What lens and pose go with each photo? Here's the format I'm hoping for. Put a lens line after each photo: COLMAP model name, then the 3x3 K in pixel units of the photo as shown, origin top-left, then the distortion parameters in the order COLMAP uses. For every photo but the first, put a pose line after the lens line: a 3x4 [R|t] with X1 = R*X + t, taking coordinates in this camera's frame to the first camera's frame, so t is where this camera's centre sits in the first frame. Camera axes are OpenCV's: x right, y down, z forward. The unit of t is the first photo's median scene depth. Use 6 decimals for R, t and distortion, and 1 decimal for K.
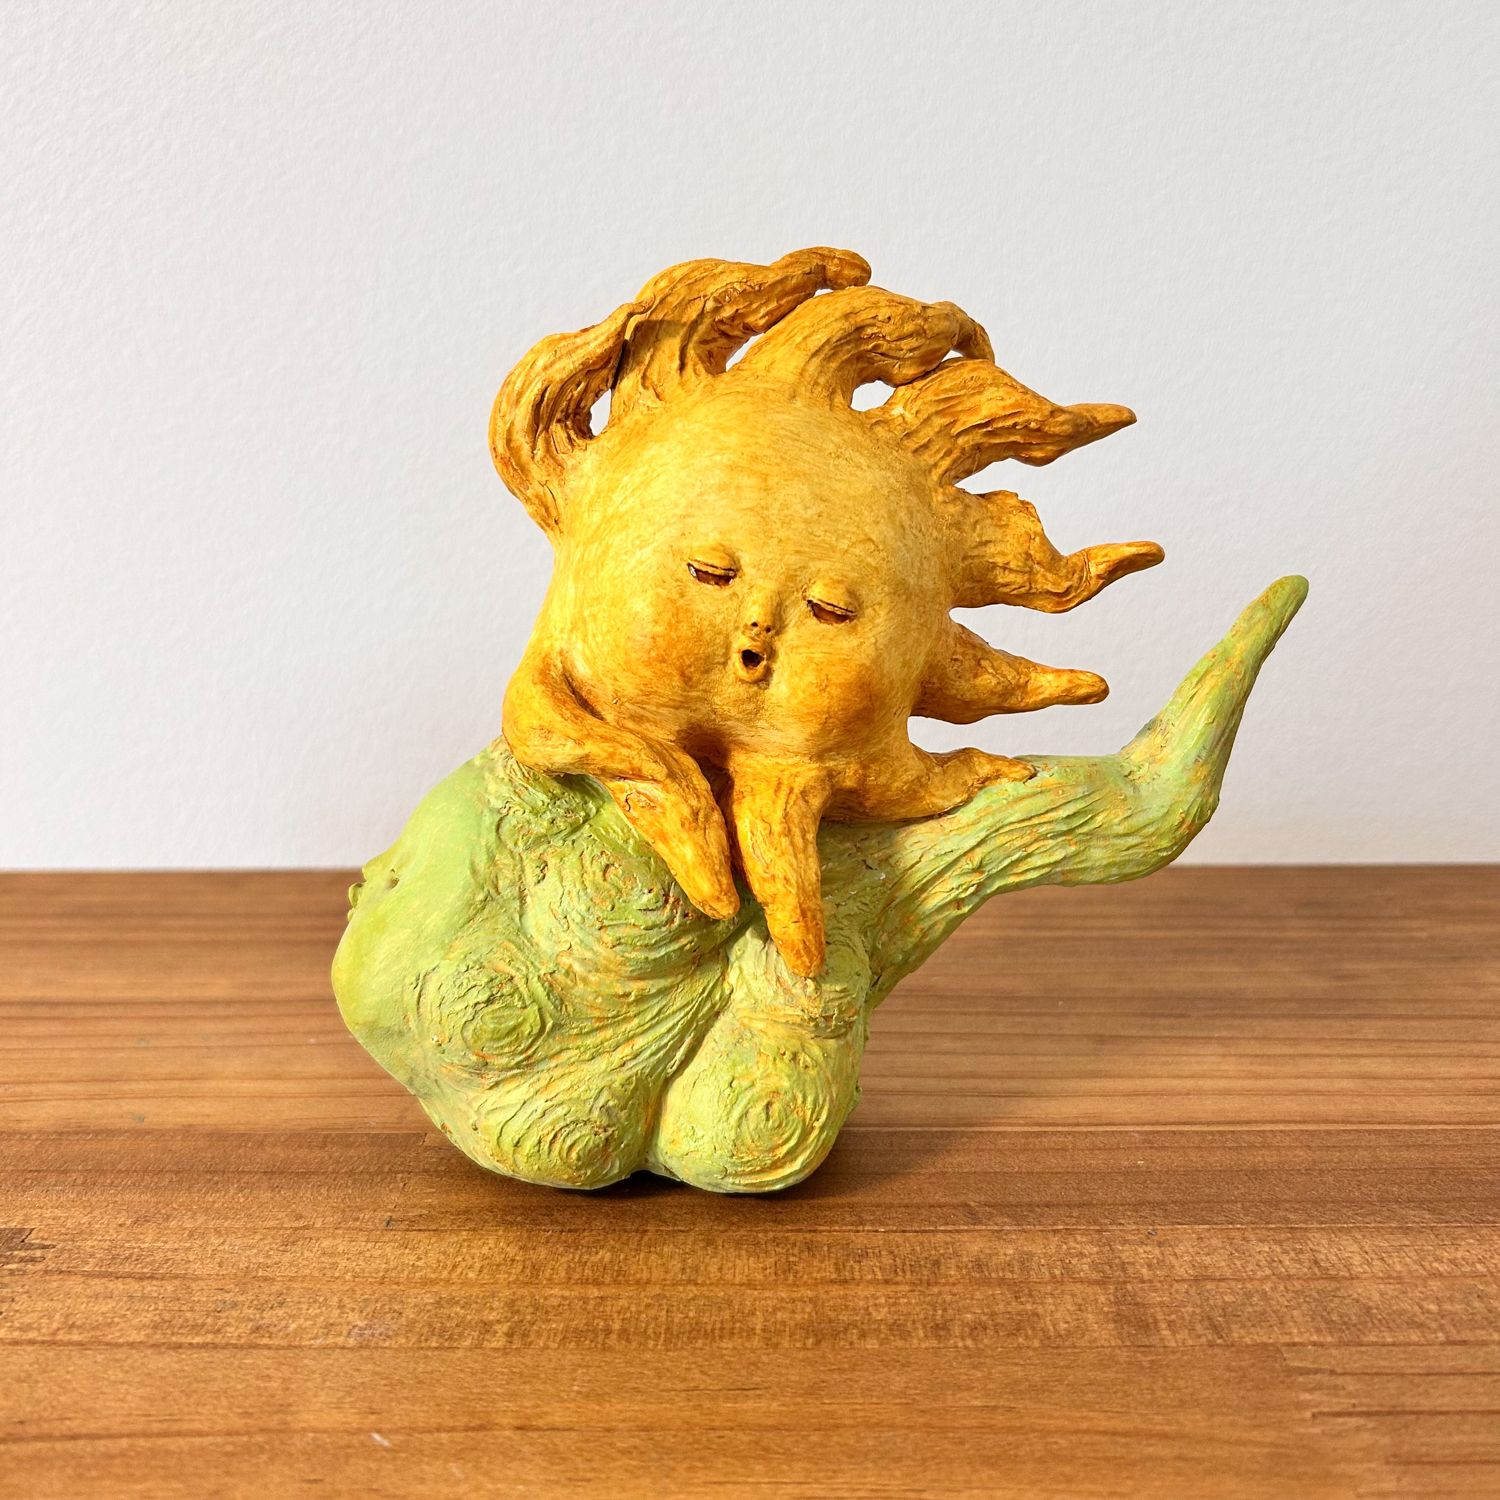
lens RADIAL K [[1576.9, 0, 743.2], [0, 1576.9, 751.5], [0, 0, 1]] dist [-0.011214, 0.000000]
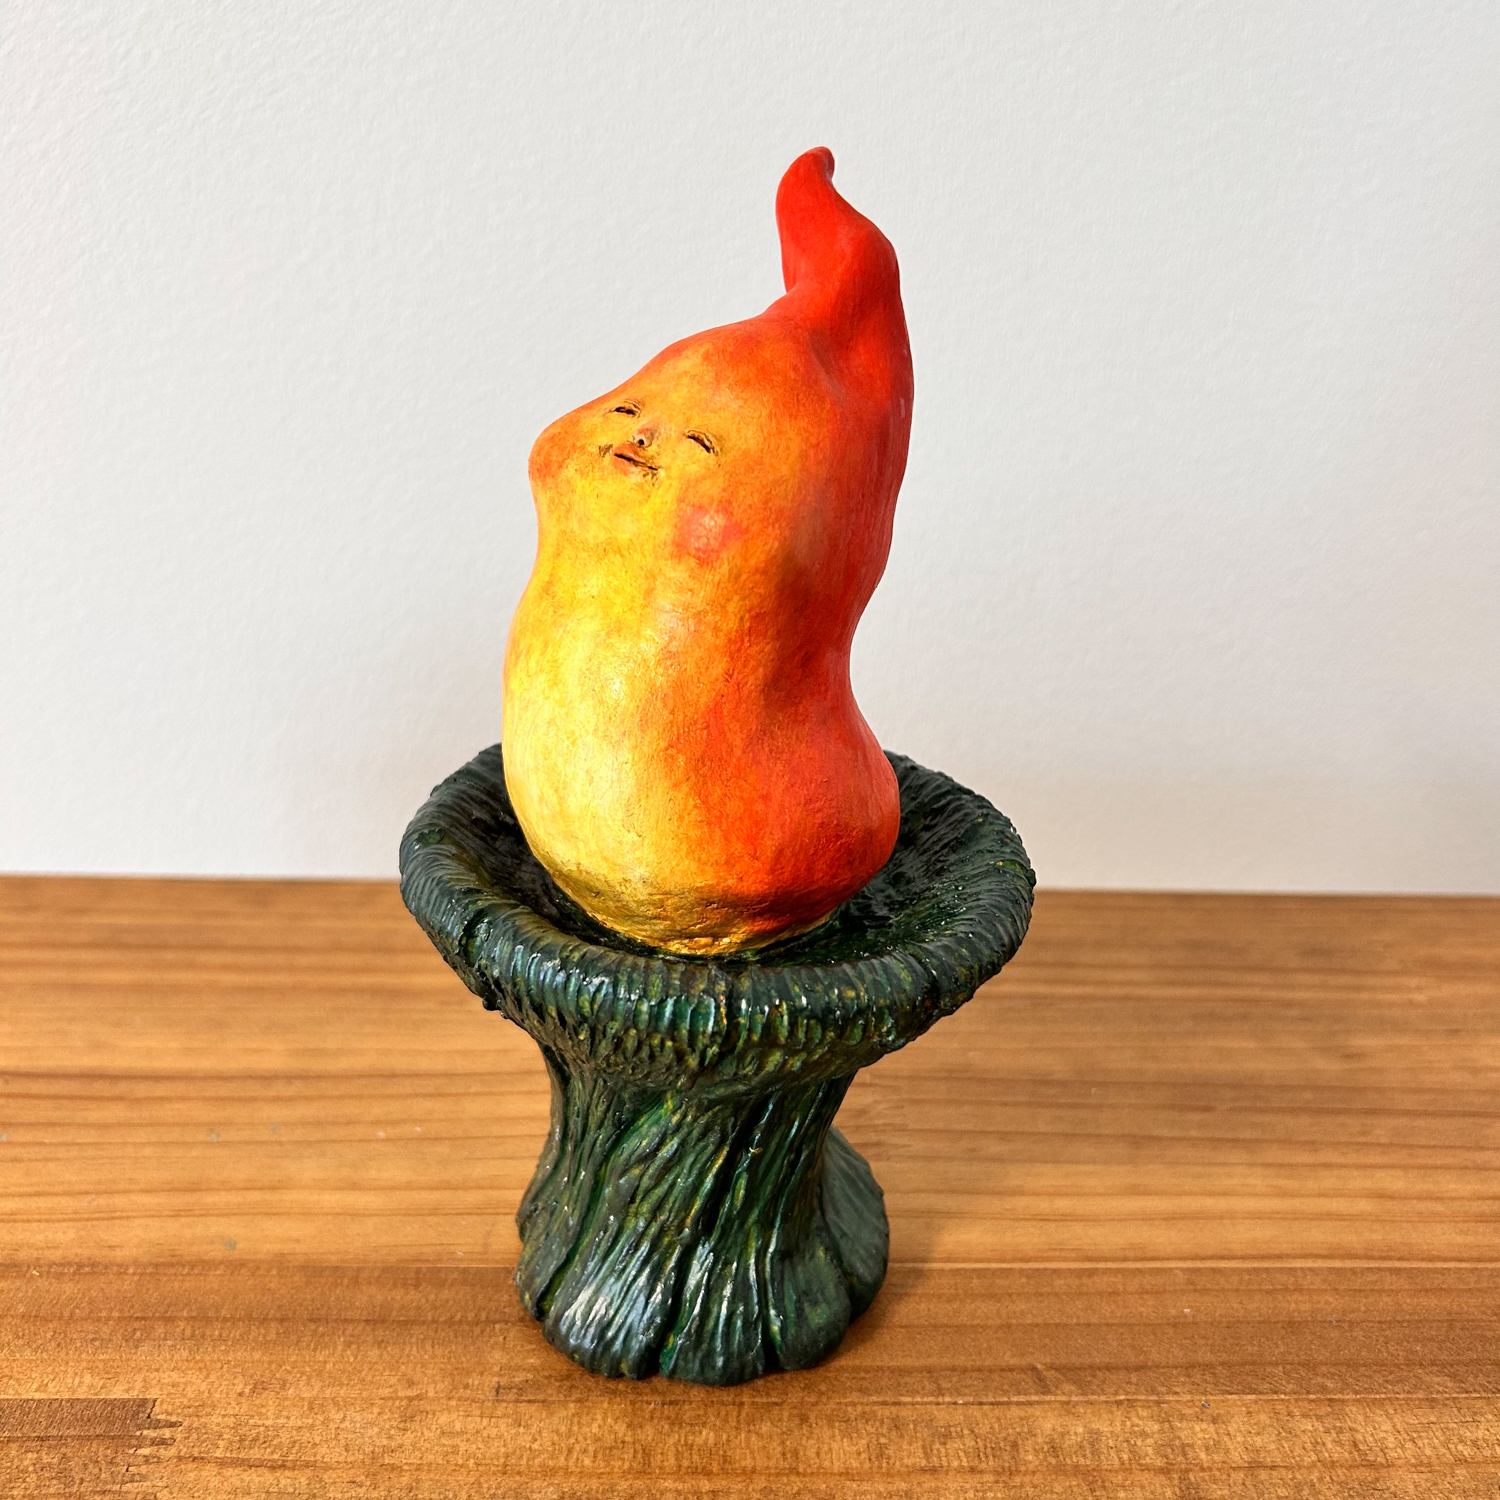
lens RADIAL K [[1576.9, 0, 751.0], [0, 1576.9, 752.1], [0, 0, 1]] dist [-0.011214, 0.000000]
pose [[0.997656, 0.023271, 0.064347, -0.137186], [-0.033483, 0.986141, 0.162496, -0.310944], [-0.059674, -0.164269, 0.984609, 0.018728]]
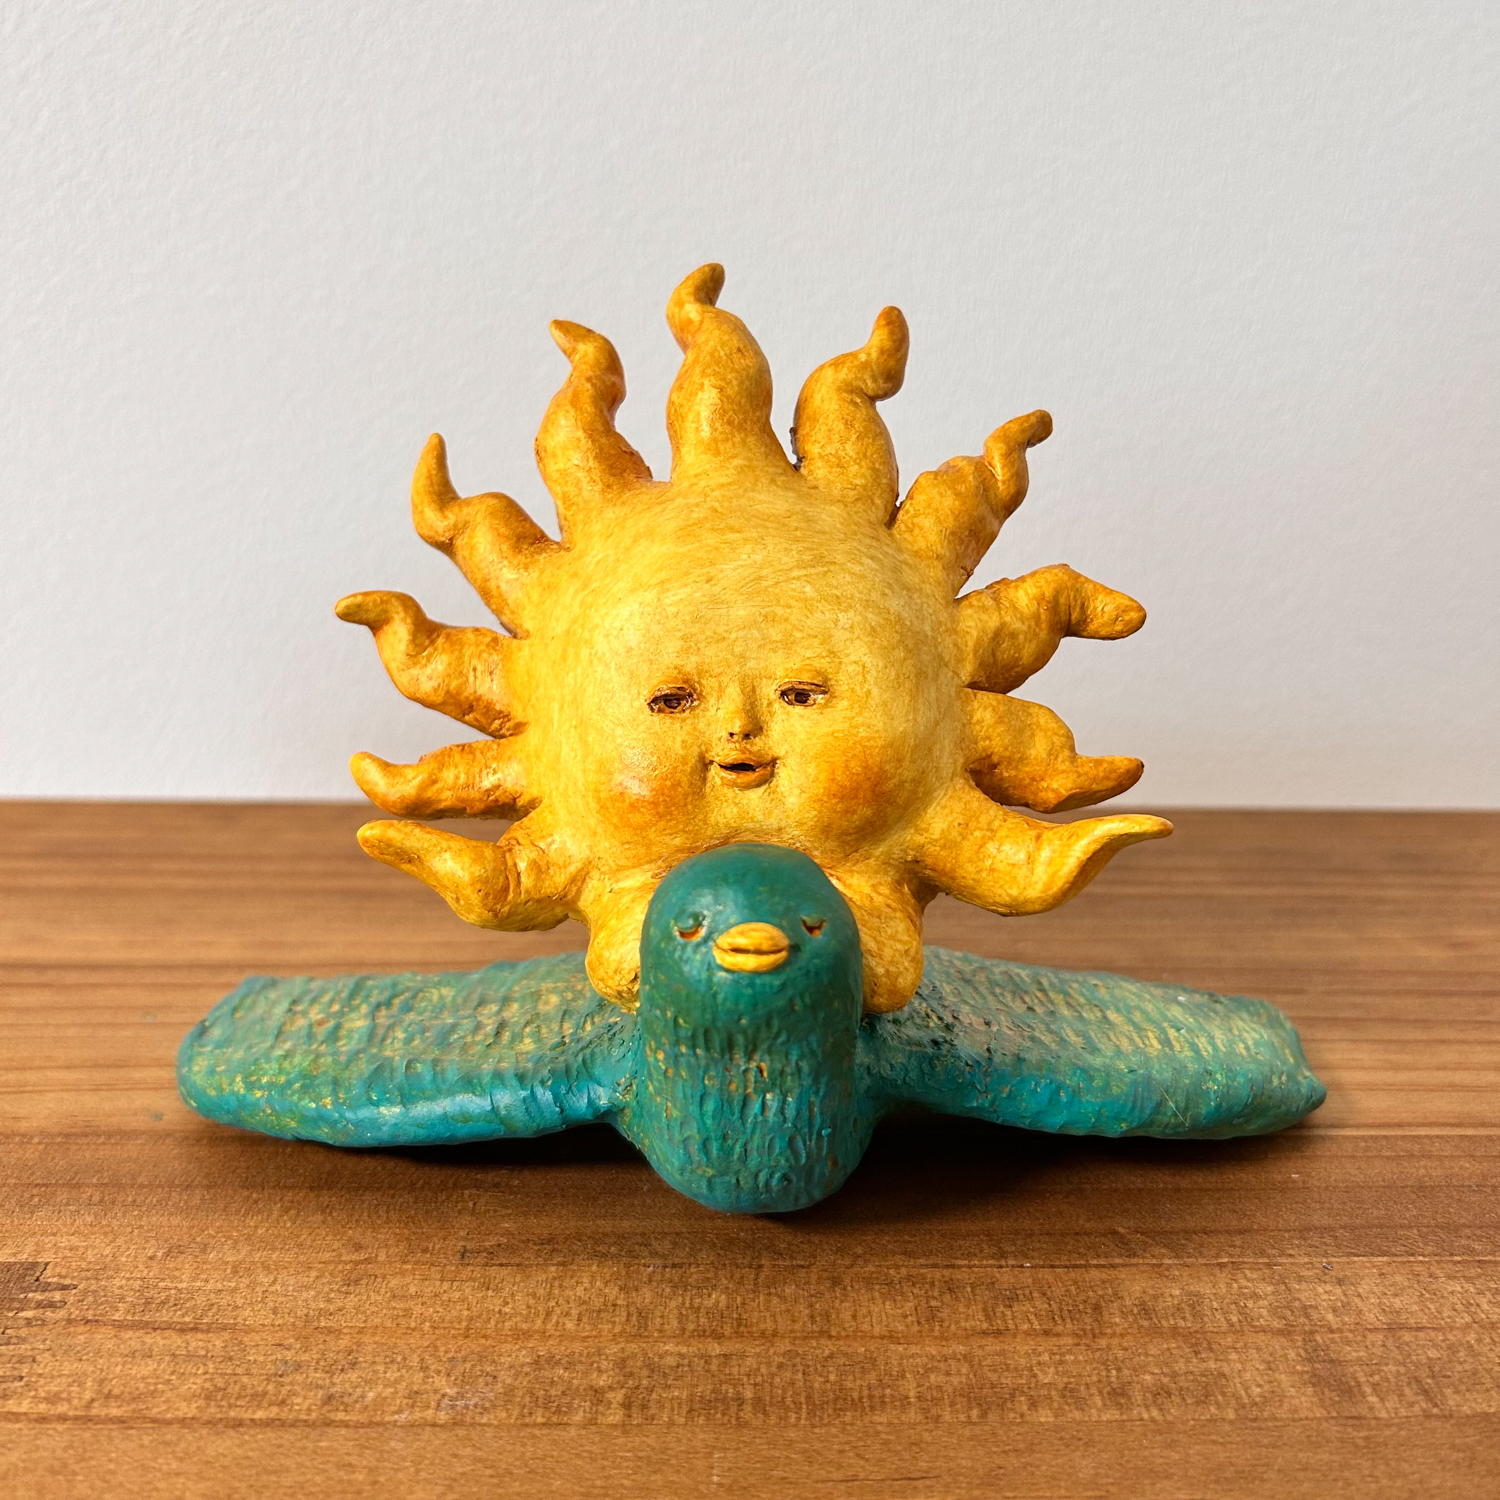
lens RADIAL K [[1576.9, 0, 753.3], [0, 1576.9, 754.4], [0, 0, 1]] dist [-0.011214, 0.000000]
pose [[0.998755, 0.013697, 0.047965, -0.113753], [-0.017448, 0.996747, 0.078677, -0.049364], [-0.046732, -0.079416, 0.995746, 0.151055]]
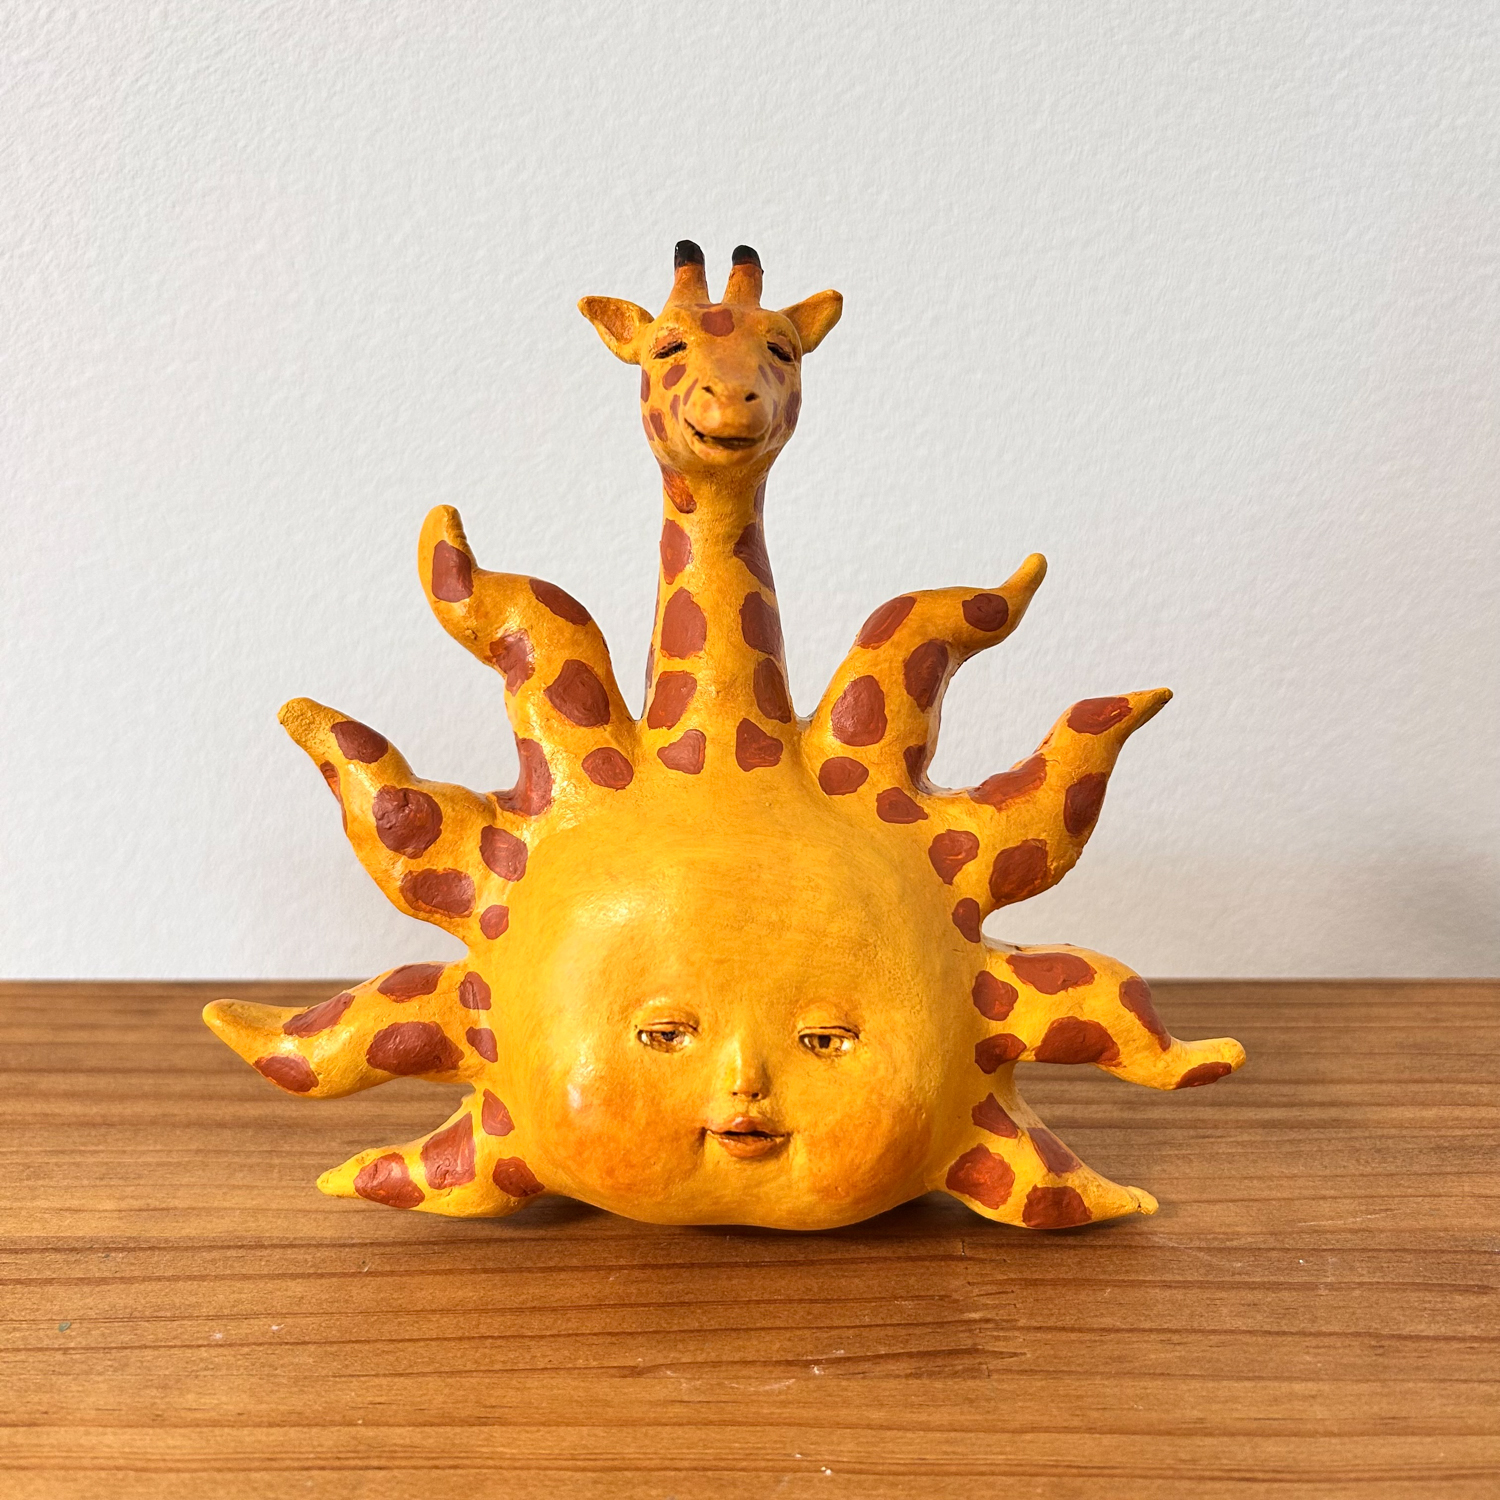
lens RADIAL K [[1576.9, 0, 746.9], [0, 1576.9, 741.1], [0, 0, 1]] dist [-0.011214, 0.000000]
pose [[0.999966, 0.001379, -0.008136, -0.050947], [-0.000942, 0.998563, 0.053576, -0.144961], [0.008198, -0.053566, 0.998531, 0.437712]]
